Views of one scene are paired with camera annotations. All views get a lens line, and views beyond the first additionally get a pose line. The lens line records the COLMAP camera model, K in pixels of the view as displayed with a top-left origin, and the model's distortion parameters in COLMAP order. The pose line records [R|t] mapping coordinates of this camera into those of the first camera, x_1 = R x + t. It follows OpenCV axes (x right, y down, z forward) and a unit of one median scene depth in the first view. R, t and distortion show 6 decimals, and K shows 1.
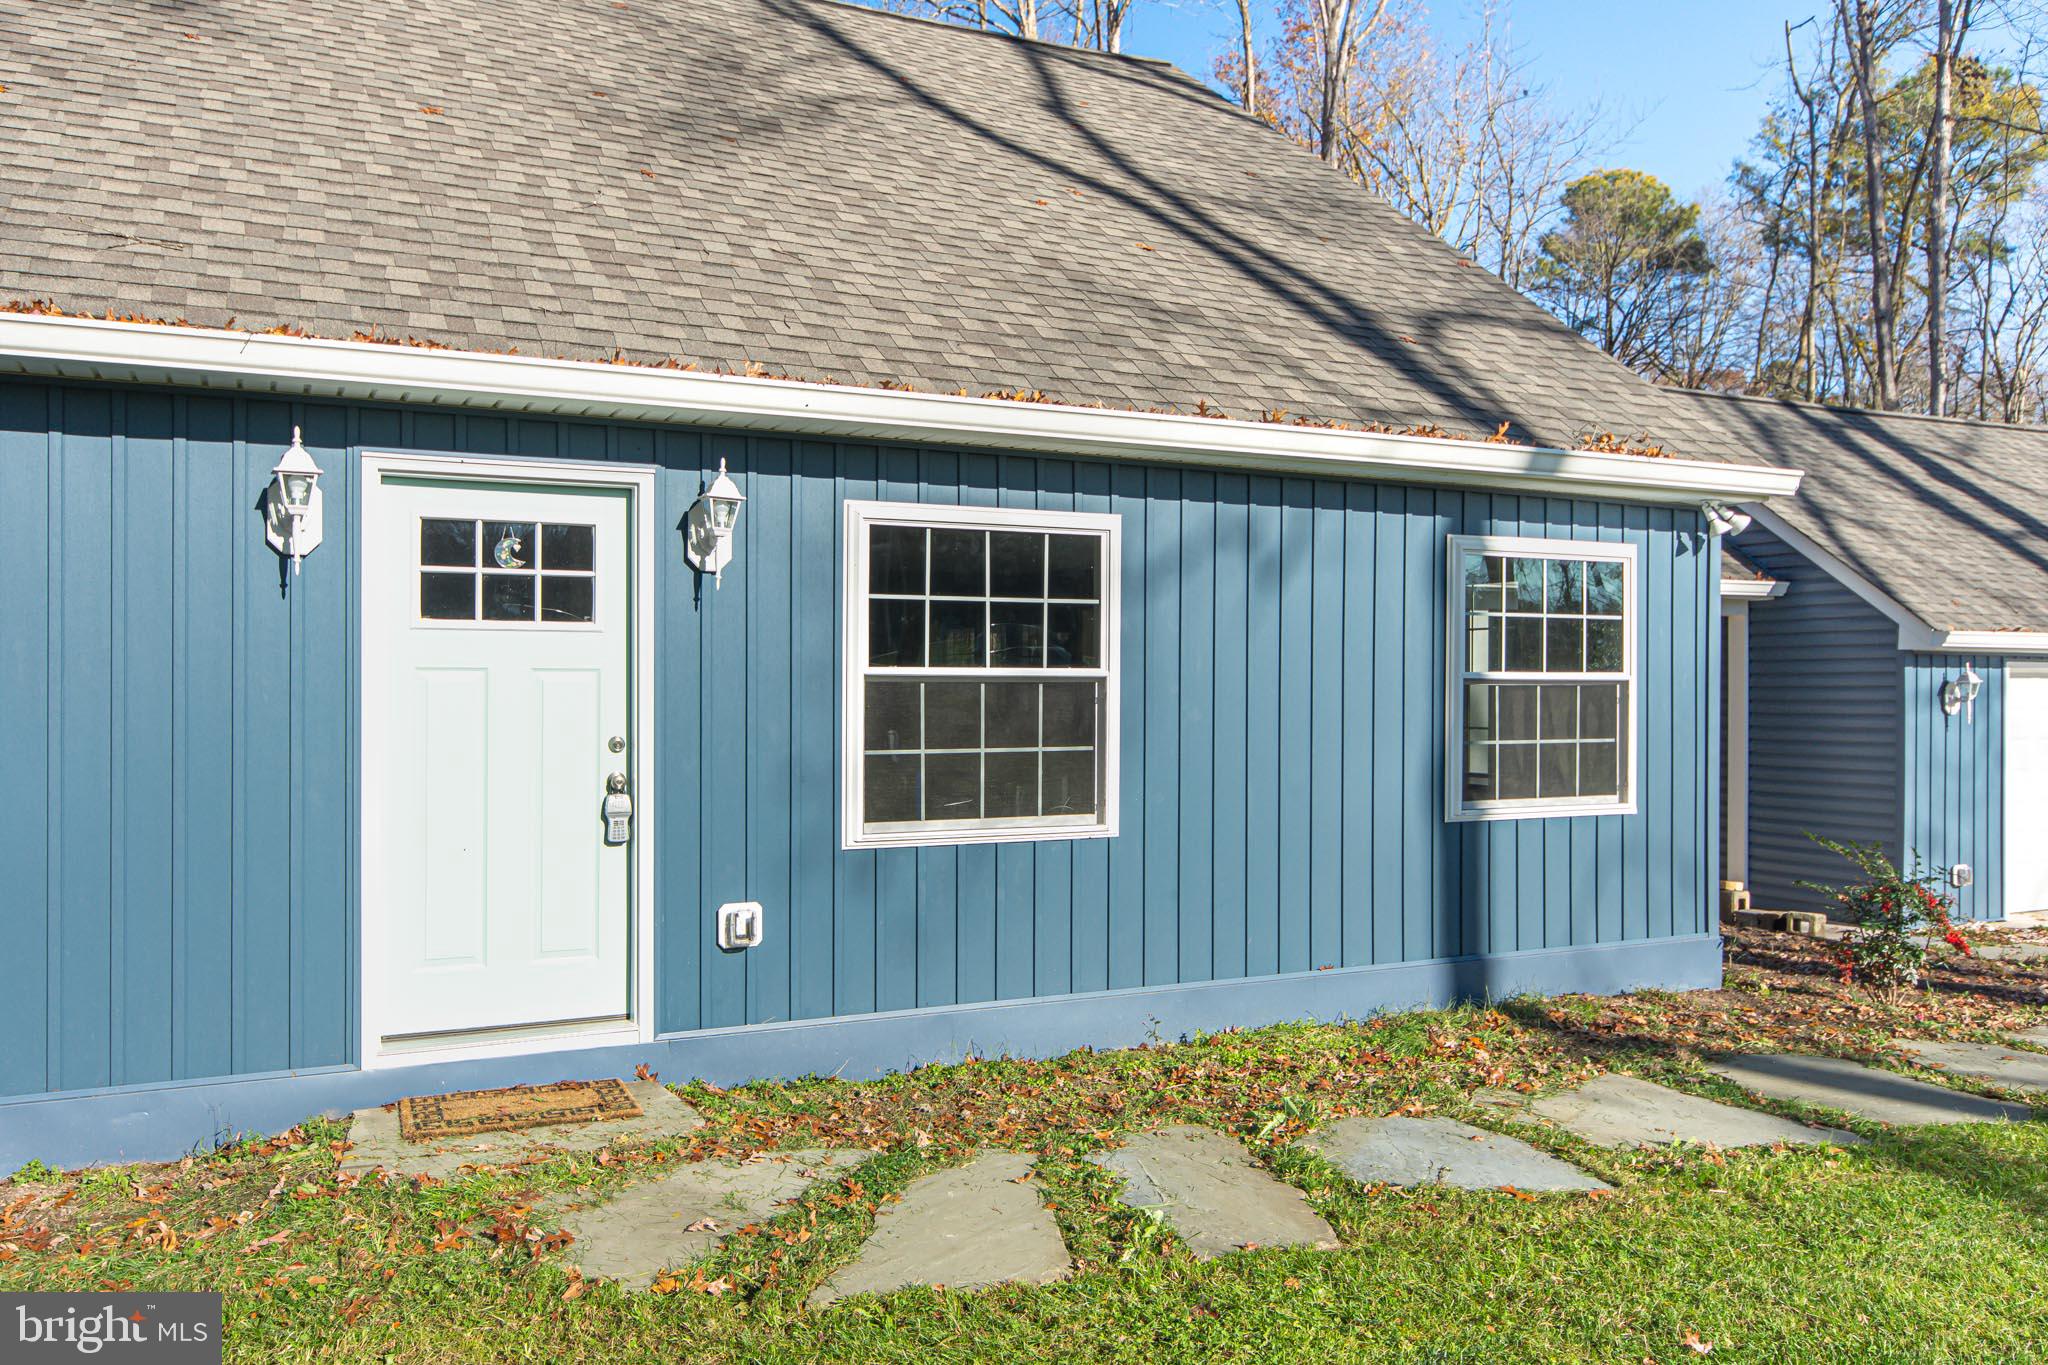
lens RADIAL K [[1590.2, 0, 1039.9], [0, 1590.2, 684.3], [0, 0, 1]] dist [0.002566, 0.000386]
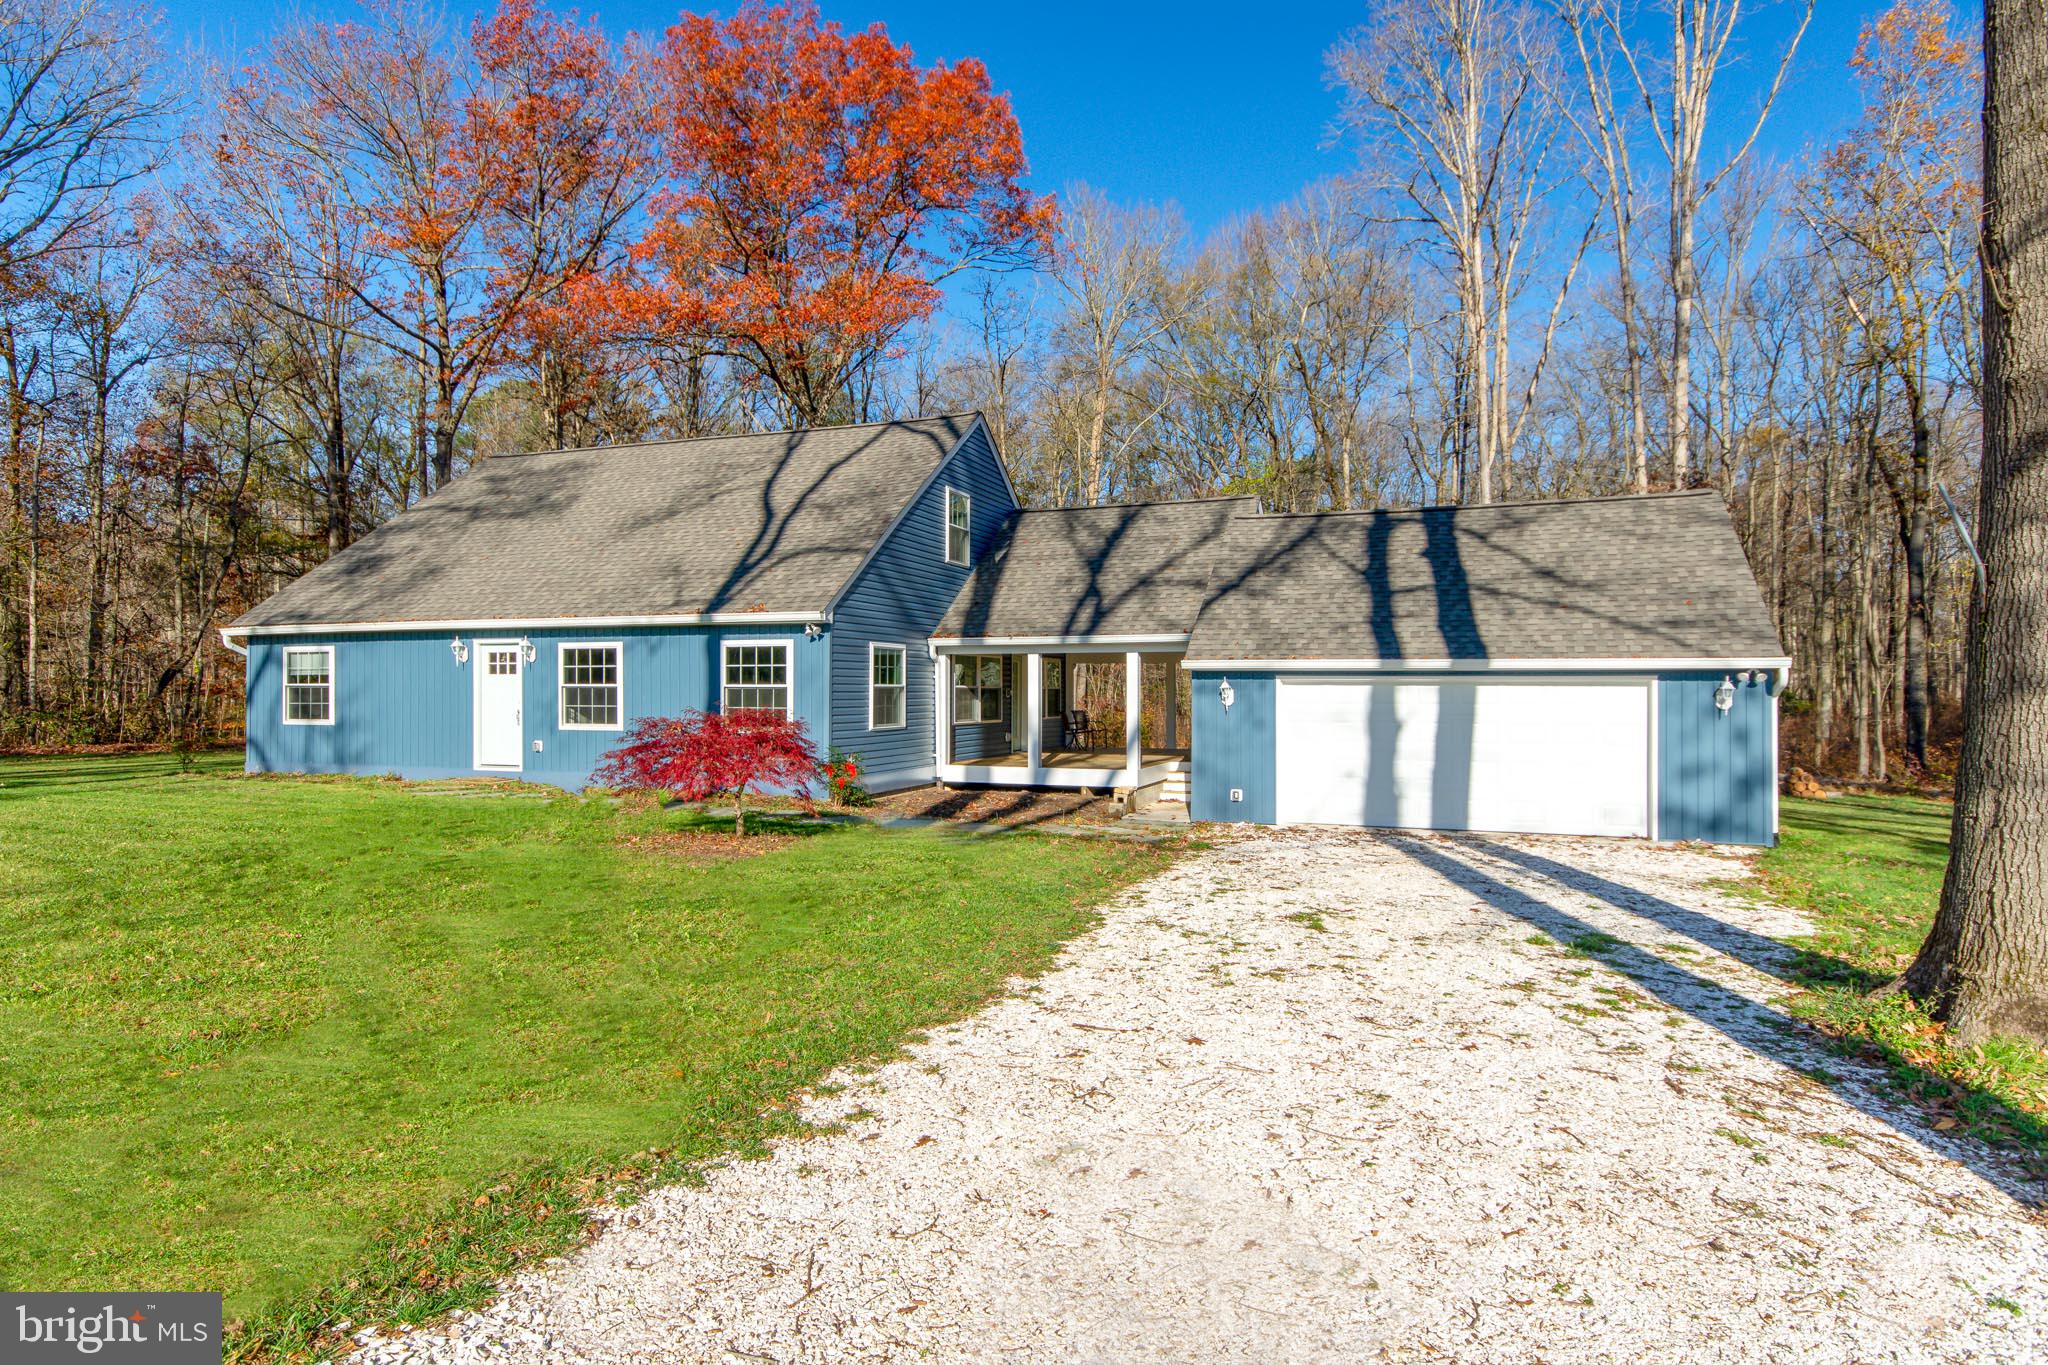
lens RADIAL K [[1156.1, 0, 1021.6], [0, 1156.1, 686.2], [0, 0, 1]] dist [0.002118, -0.001740]
pose [[0.678984, -0.002705, -0.734148, 2.705549], [-0.000651, 0.999991, -0.004286, 0.005671], [0.734152, 0.003388, 0.678976, -0.125684]]
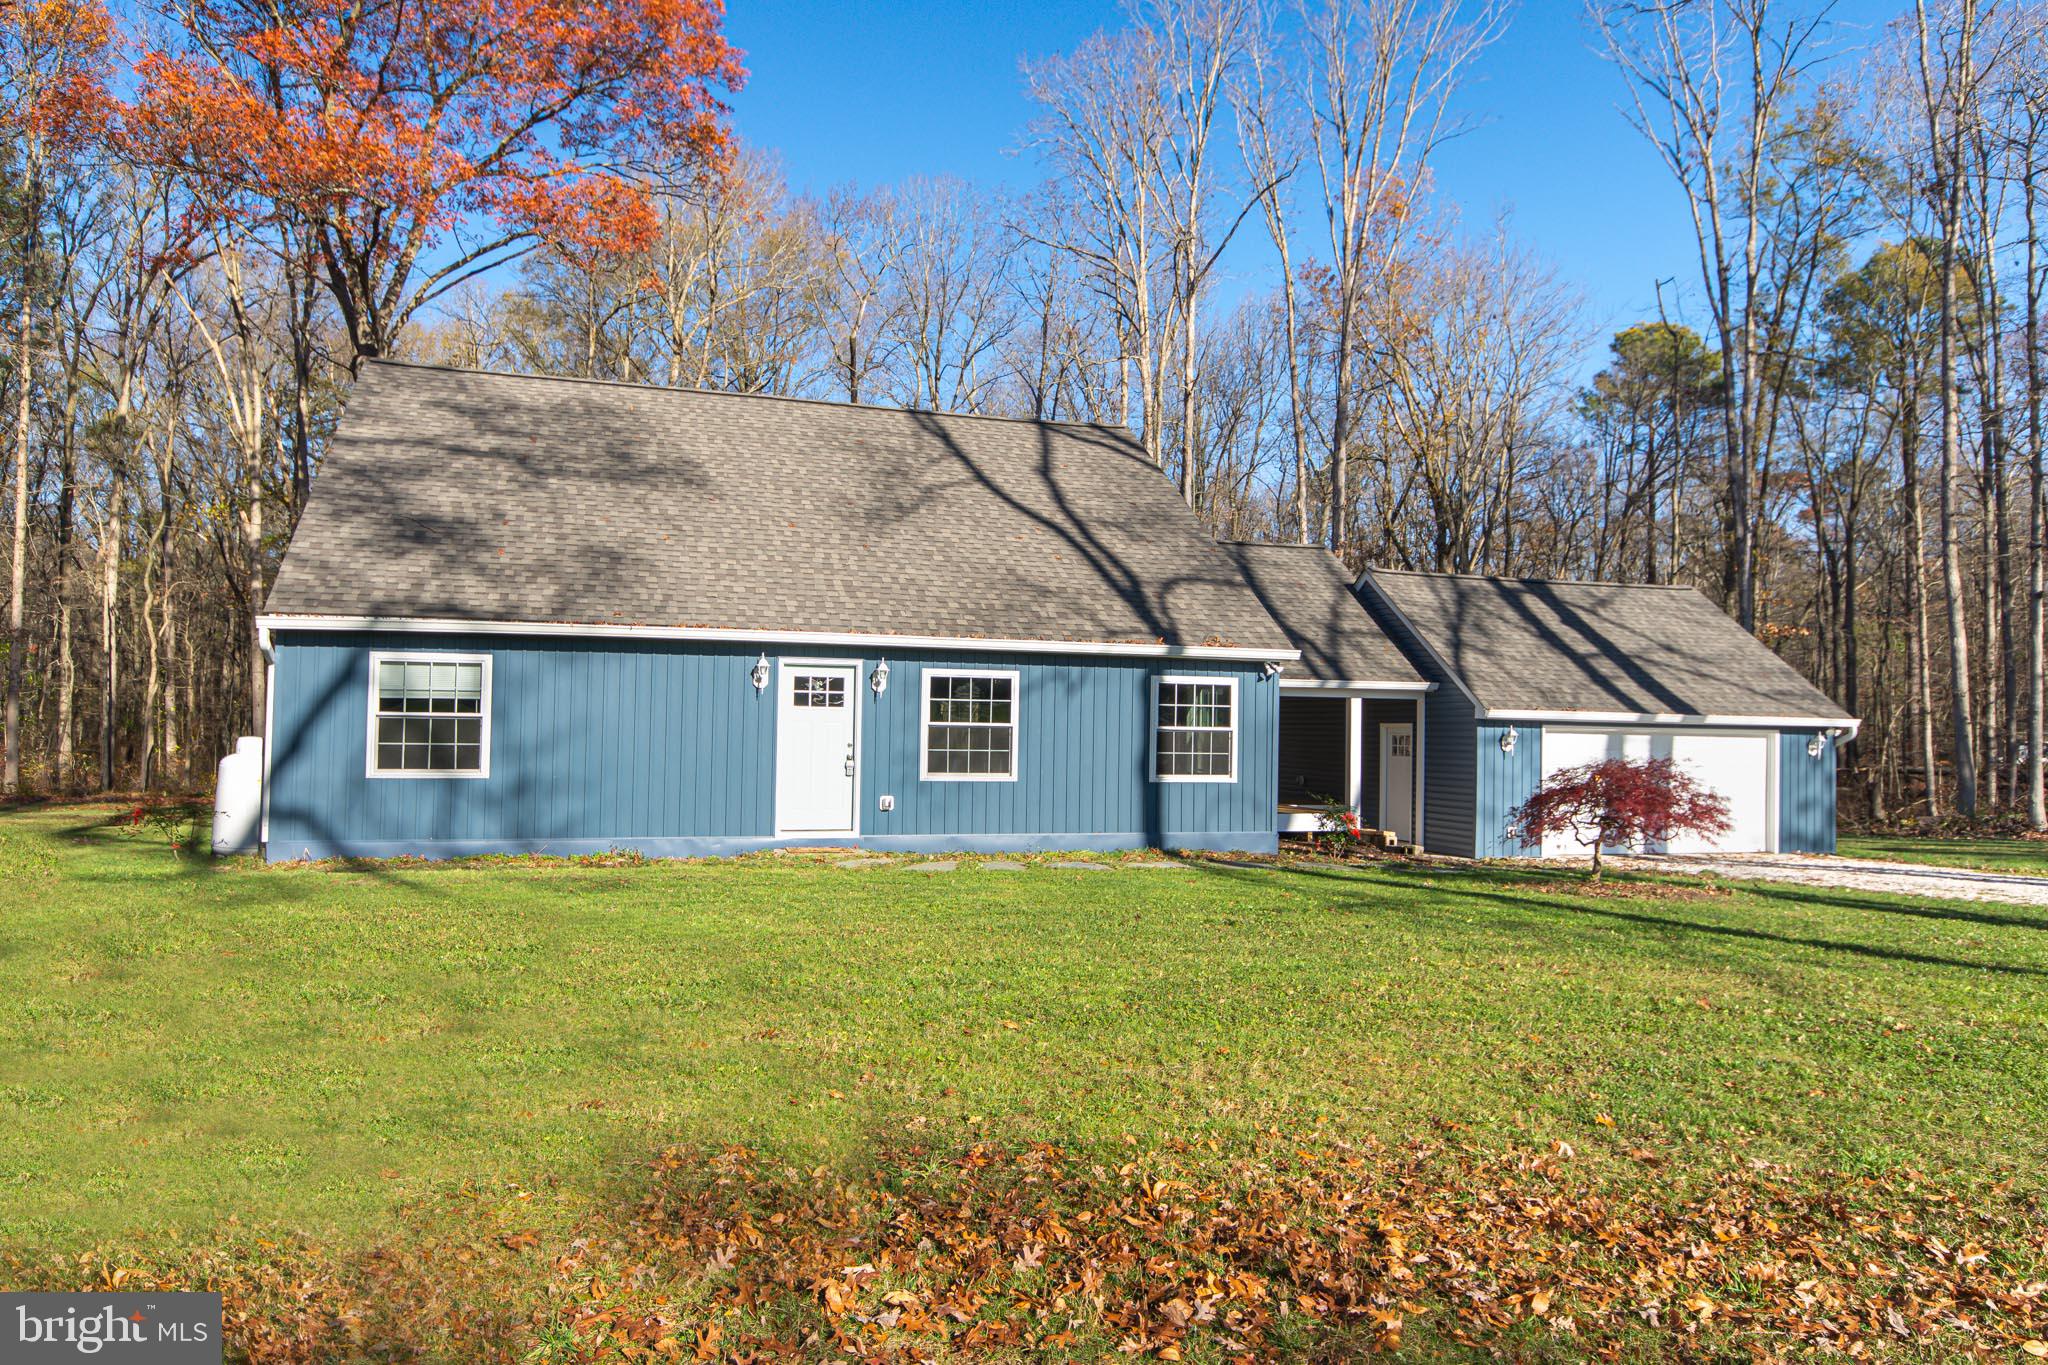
lens RADIAL K [[1358.2, 0, 1017.1], [0, 1358.2, 688.5], [0, 0, 1]] dist [0.025619, 0.002530]
pose [[0.988446, 0.009544, -0.151272, 0.441848], [-0.014147, 0.999468, -0.029379, -0.000867], [0.150911, 0.031179, 0.988056, -1.526624]]
